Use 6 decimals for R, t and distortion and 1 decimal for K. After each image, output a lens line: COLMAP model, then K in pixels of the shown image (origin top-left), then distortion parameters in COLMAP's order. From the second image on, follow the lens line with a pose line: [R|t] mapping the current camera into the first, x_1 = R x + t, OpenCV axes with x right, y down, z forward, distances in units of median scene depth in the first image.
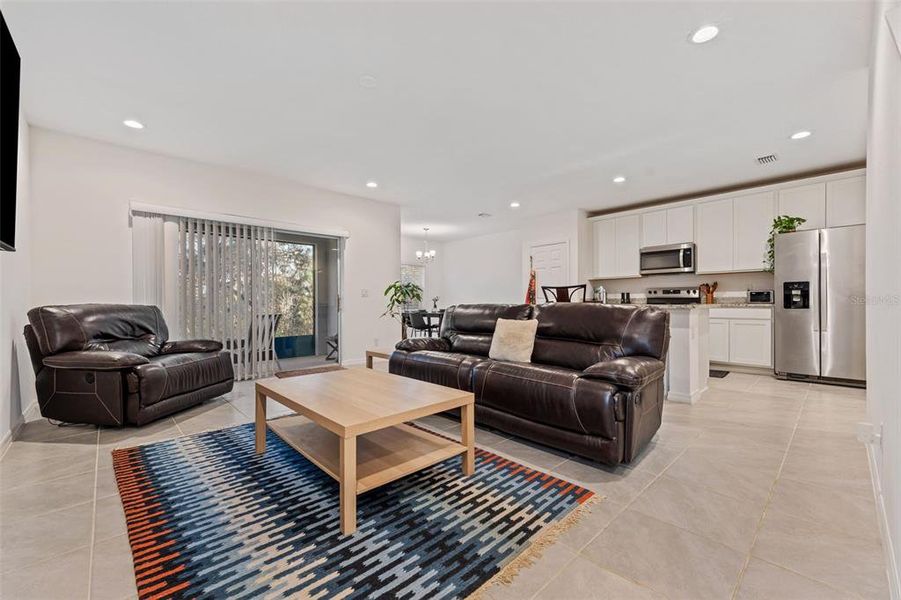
lens RADIAL K [[364.0, 0, 452.0], [0, 364.0, 295.4], [0, 0, 1]] dist [-0.000812, 0.000008]
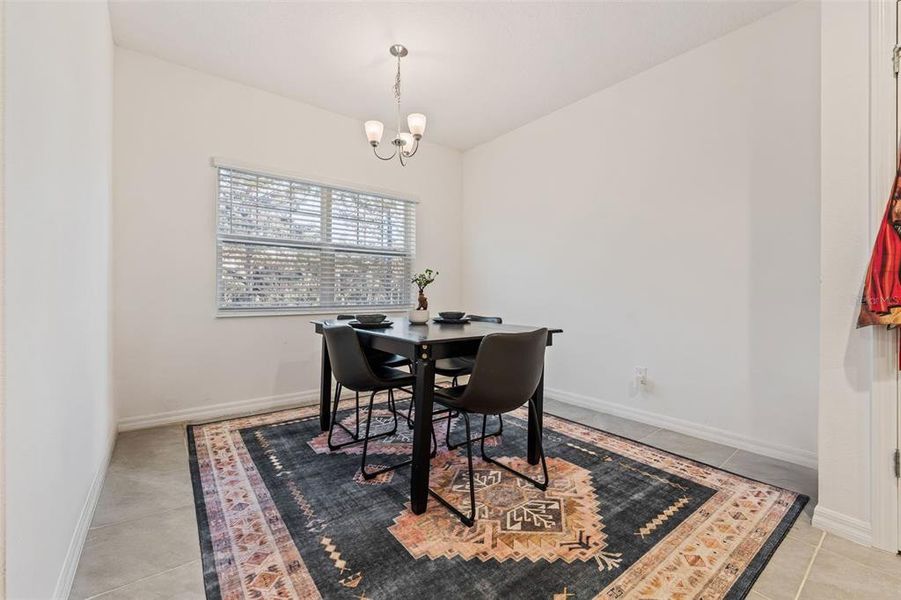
lens RADIAL K [[372.5, 0, 448.0], [0, 372.5, 295.3], [0, 0, 1]] dist [0.001838, 0.000236]
pose [[0.994592, 0.009594, -0.103413, 0.007271], [-0.007068, 0.999668, 0.024759, 0.024737], [0.103616, -0.023894, 0.994330, 1.014286]]
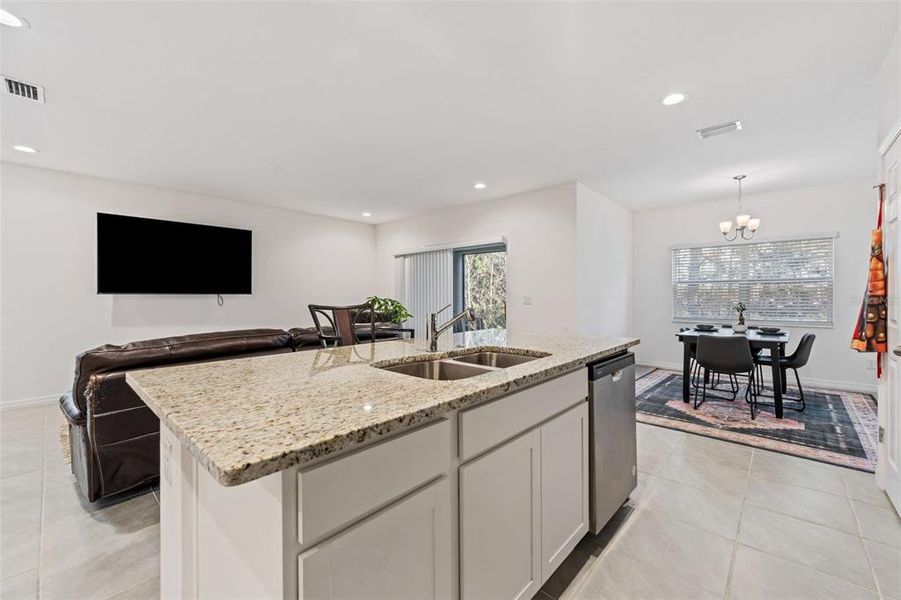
lens RADIAL K [[364.0, 0, 452.0], [0, 364.0, 295.4], [0, 0, 1]] dist [-0.000812, 0.000008]
pose [[0.068567, 0.006174, -0.997627, 0.652728], [0.023531, 0.999693, 0.007804, -0.029877], [0.997369, -0.024010, 0.068401, 0.784660]]
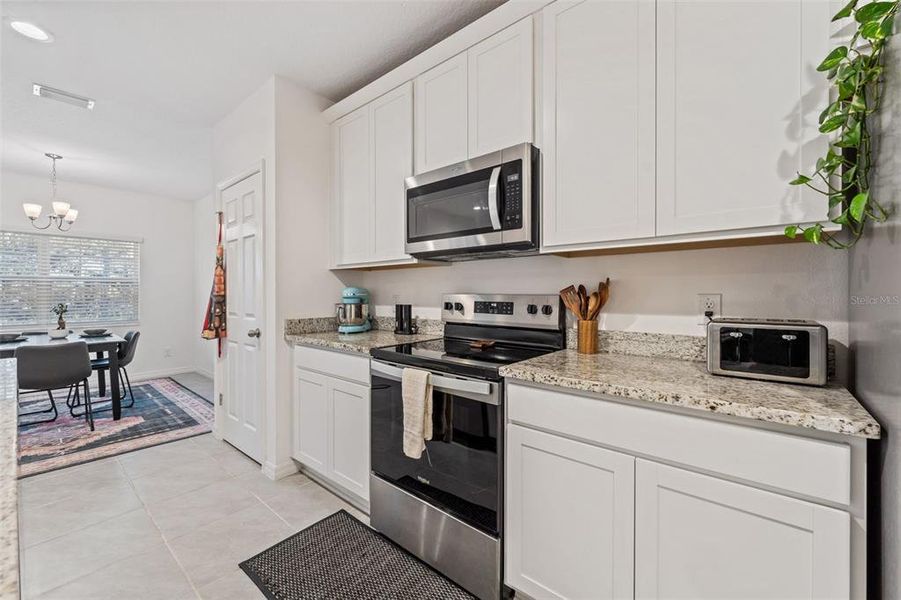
lens RADIAL K [[372.5, 0, 448.0], [0, 372.5, 295.3], [0, 0, 1]] dist [0.001838, 0.000236]
pose [[0.995388, 0.005128, 0.095799, 0.563726], [-0.007462, 0.999684, 0.024020, -0.030994], [-0.095645, -0.024624, 0.995111, 0.704960]]
